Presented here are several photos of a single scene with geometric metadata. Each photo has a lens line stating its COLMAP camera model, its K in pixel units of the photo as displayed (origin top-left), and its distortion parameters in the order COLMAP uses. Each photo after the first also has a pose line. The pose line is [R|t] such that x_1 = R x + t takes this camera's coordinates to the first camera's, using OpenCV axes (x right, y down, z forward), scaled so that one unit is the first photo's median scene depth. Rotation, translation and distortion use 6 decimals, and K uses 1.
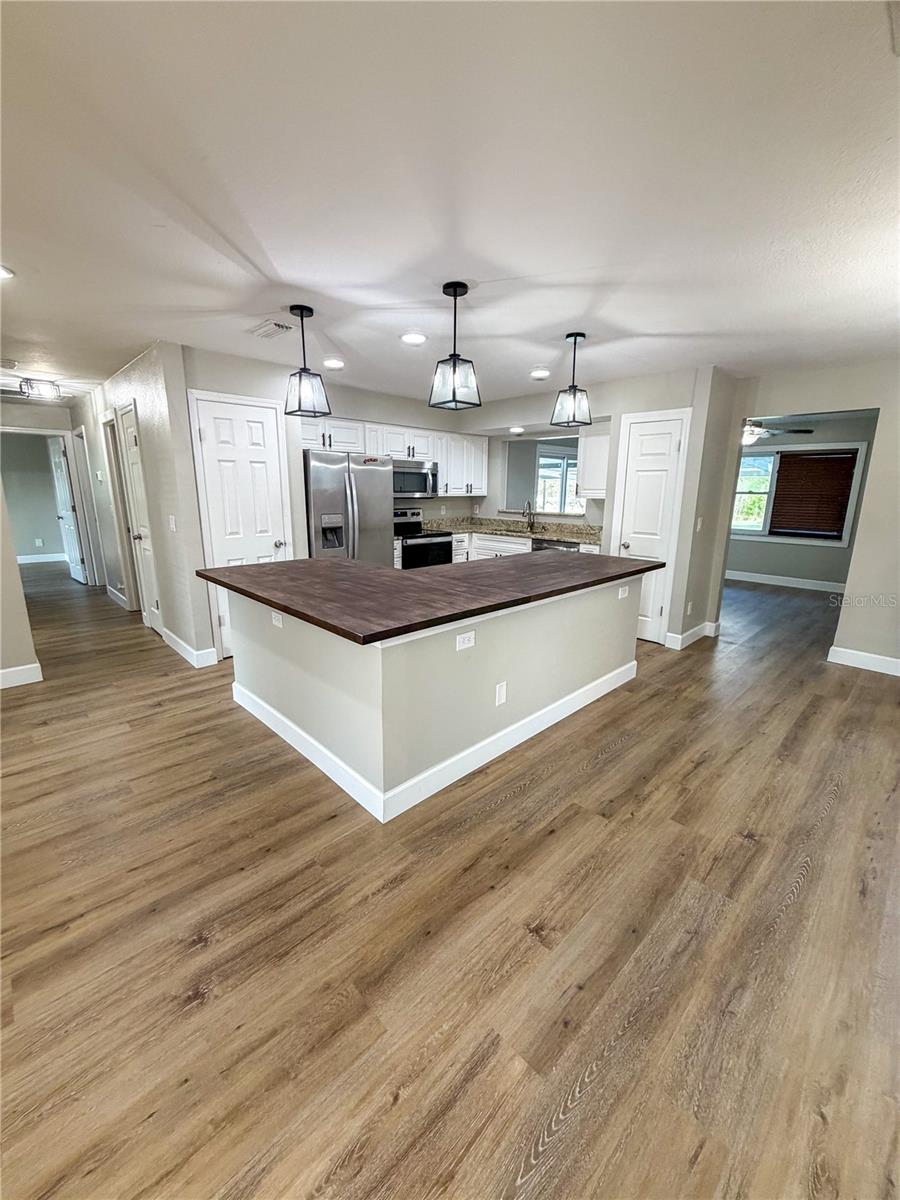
lens RADIAL K [[479.0, 0, 447.9], [0, 479.0, 594.7], [0, 0, 1]] dist [-0.000058, 0.000682]
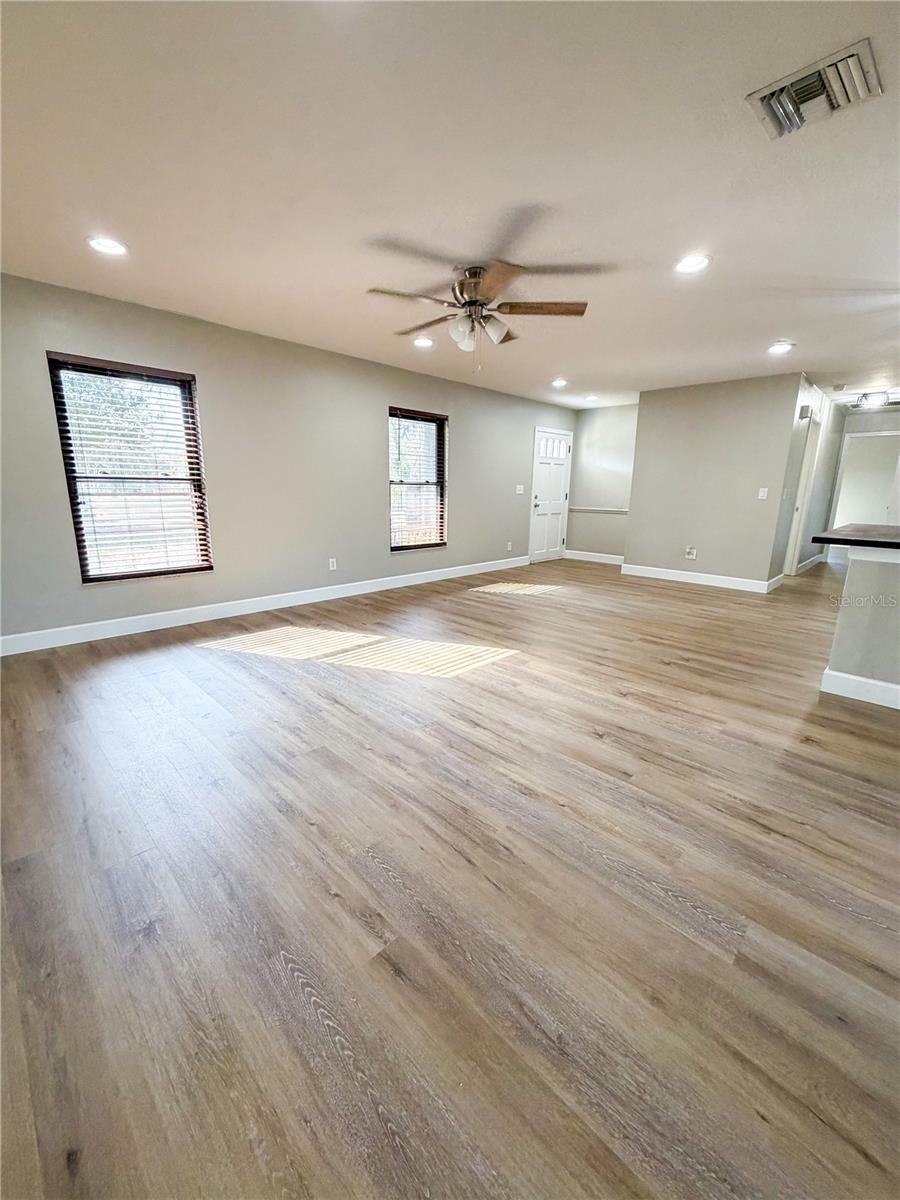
lens RADIAL K [[479.0, 0, 447.9], [0, 479.0, 594.7], [0, 0, 1]] dist [-0.000058, 0.000682]
pose [[0.021329, 0.214976, -0.976386, 1.538210], [-0.238595, 0.949485, 0.203841, 0.251436], [0.970885, 0.228613, 0.071544, -0.286680]]
